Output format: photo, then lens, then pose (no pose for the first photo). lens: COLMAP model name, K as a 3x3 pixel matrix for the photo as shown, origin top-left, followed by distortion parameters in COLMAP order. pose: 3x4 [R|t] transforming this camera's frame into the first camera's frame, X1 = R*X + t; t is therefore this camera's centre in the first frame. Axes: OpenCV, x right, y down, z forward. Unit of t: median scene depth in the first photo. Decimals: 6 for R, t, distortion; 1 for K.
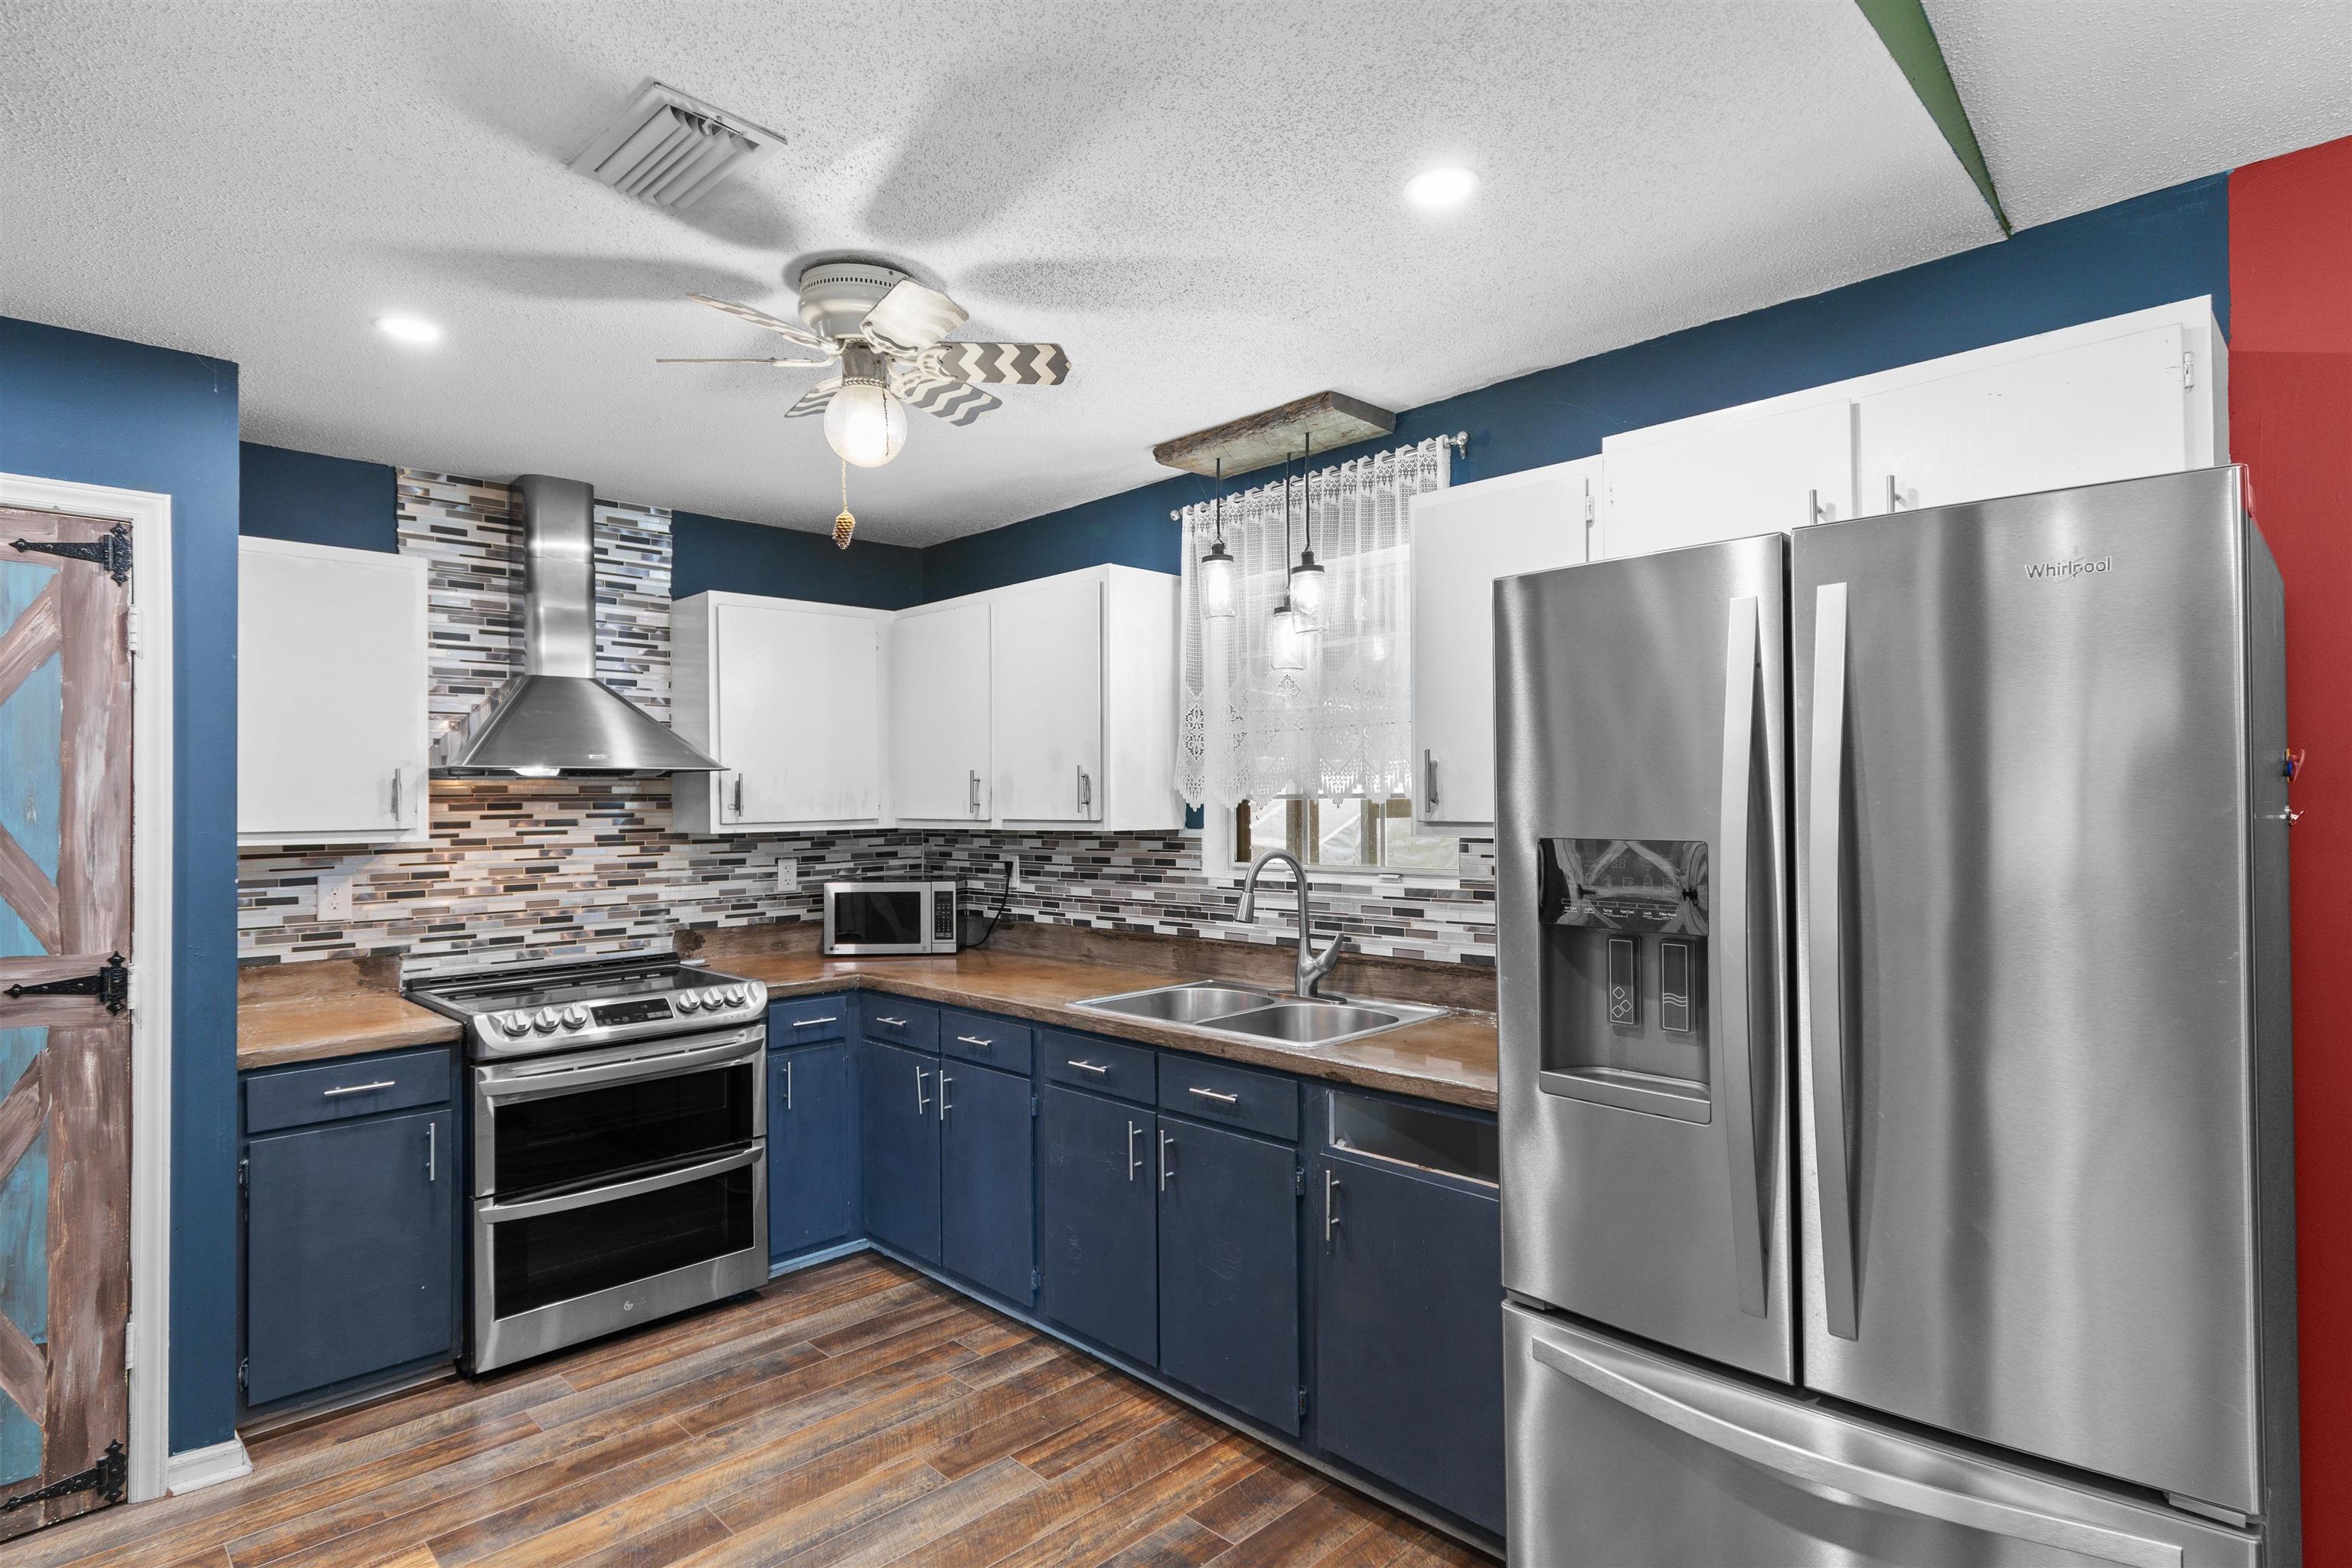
lens RADIAL K [[1159.2, 0, 1176.0], [0, 1159.2, 784.0], [0, 0, 1]] dist [-0.002653, 0.000085]
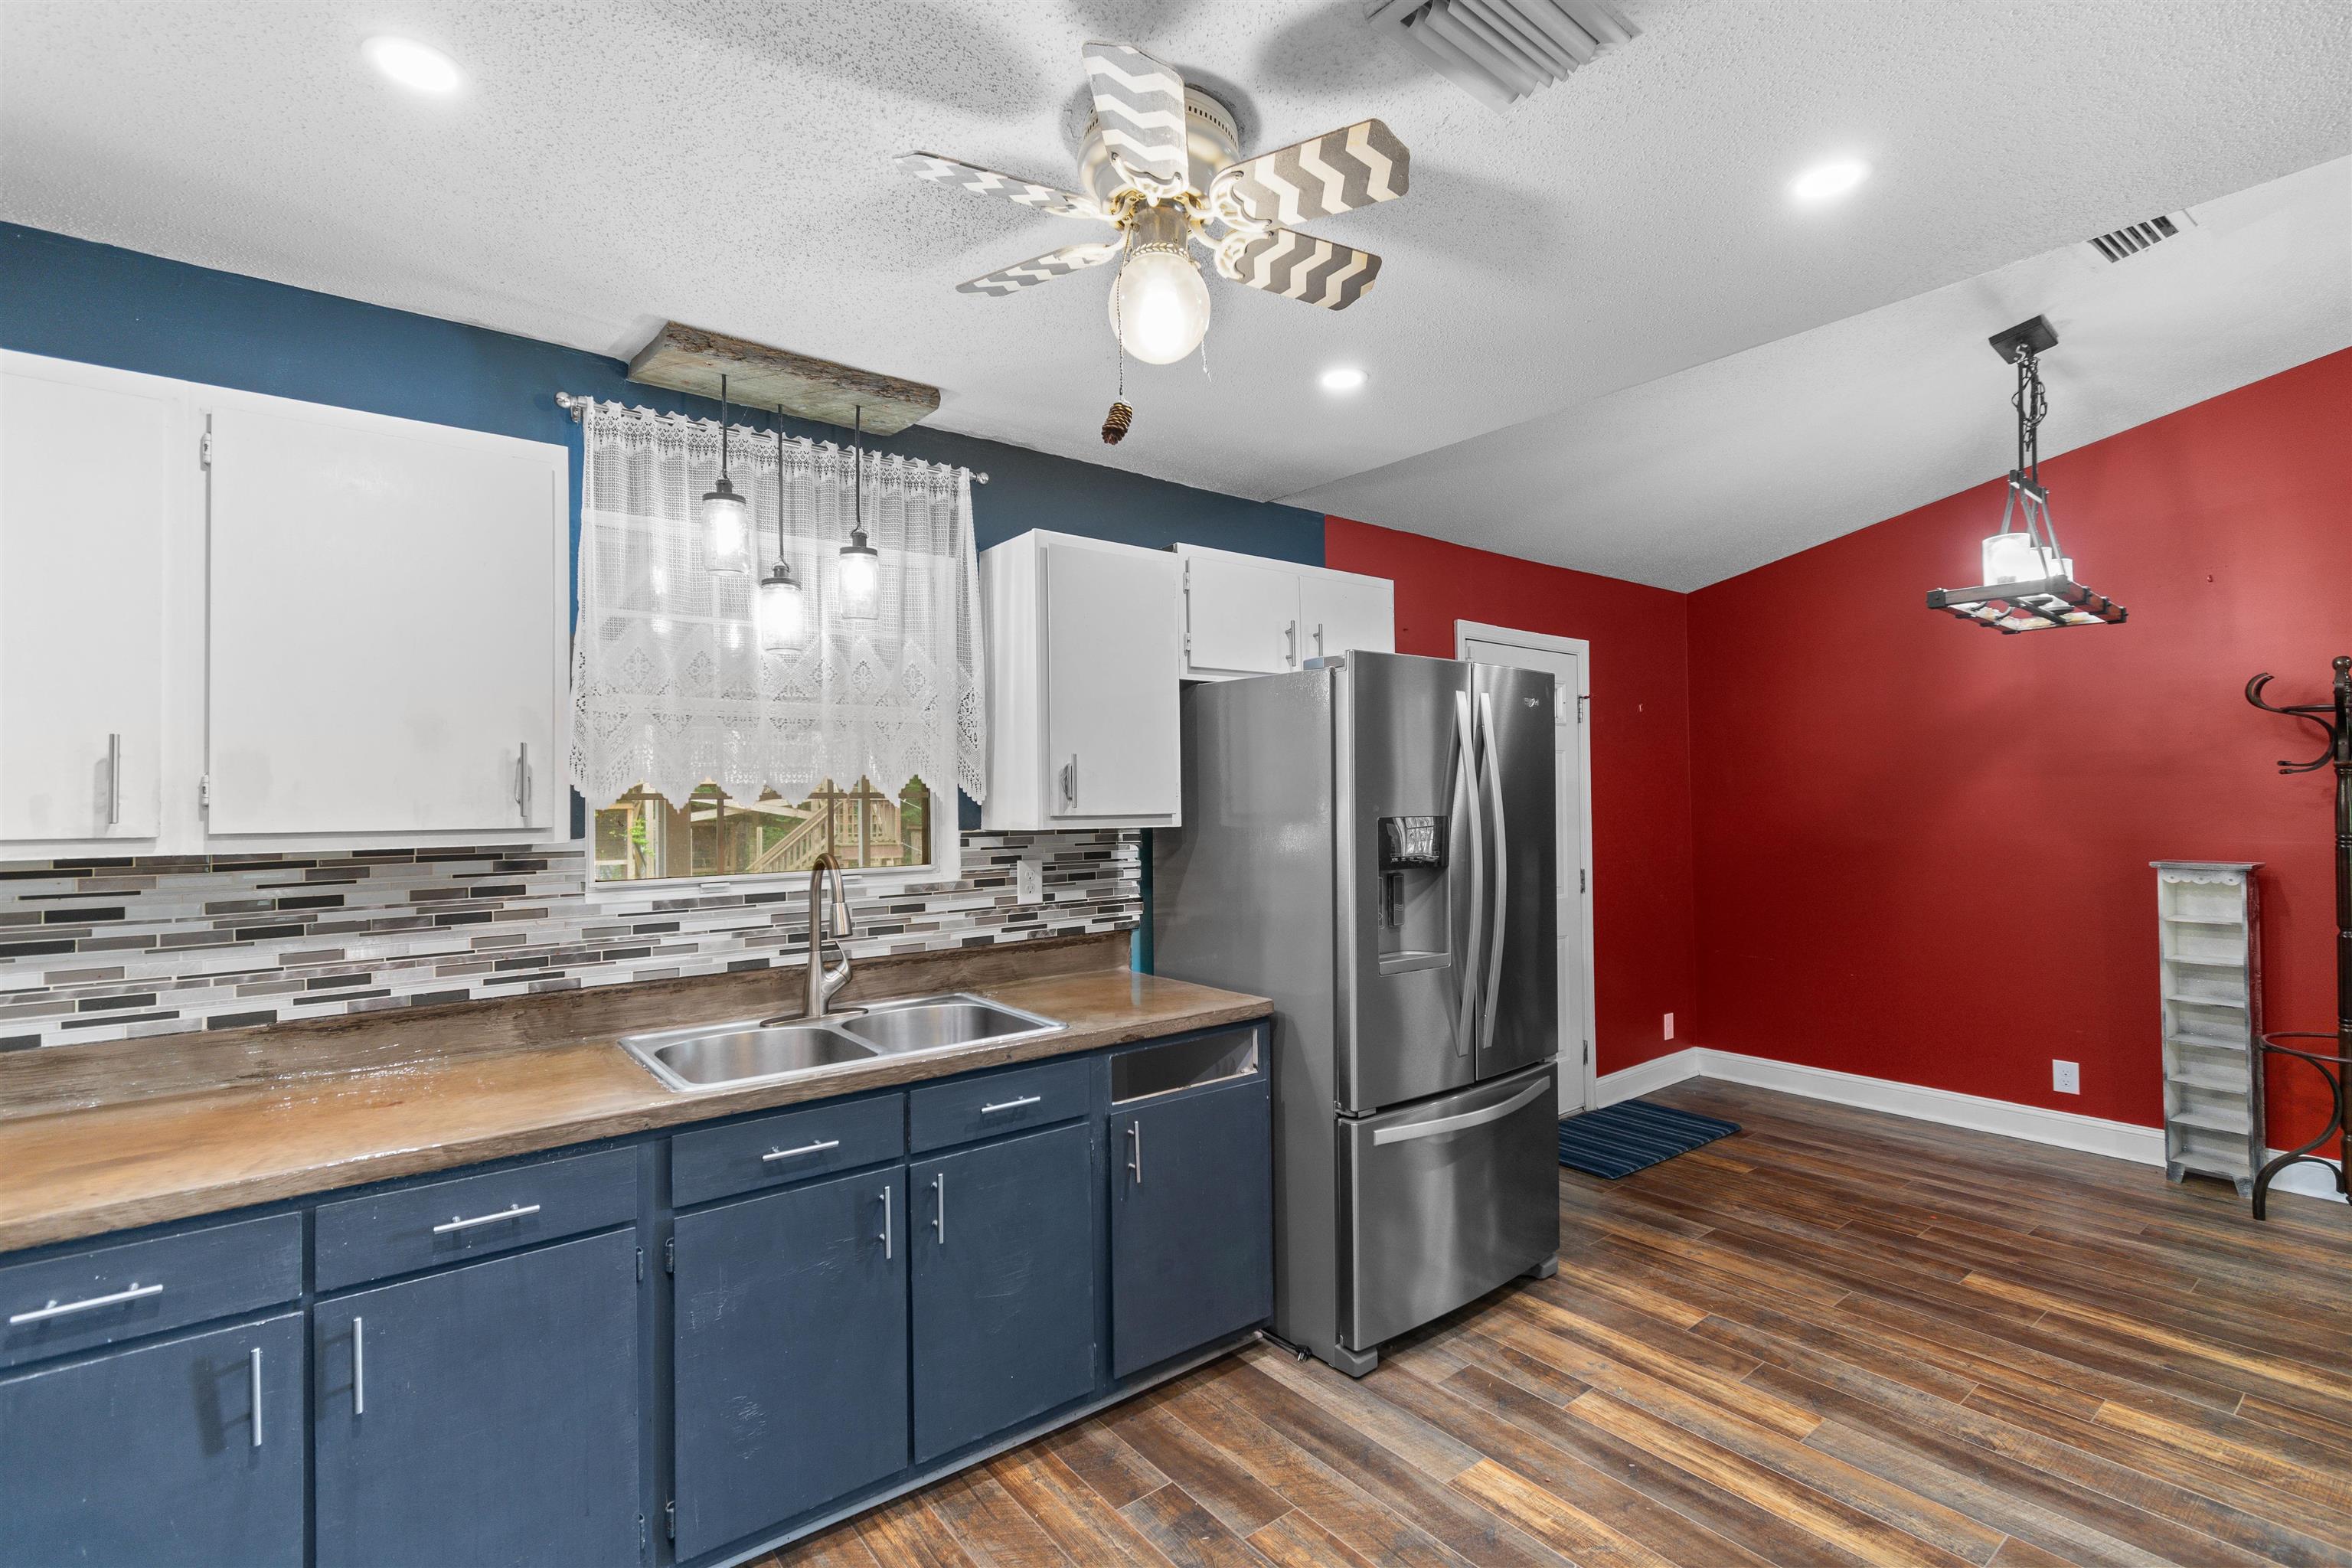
lens RADIAL K [[1035.6, 0, 1178.8], [0, 1035.6, 783.1], [0, 0, 1]] dist [0.002480, -0.000023]
pose [[0.138316, 0.022122, 0.990141, -0.635481], [-0.007323, 0.999746, -0.021314, 0.016214], [-0.990361, -0.004302, 0.138443, 0.593419]]
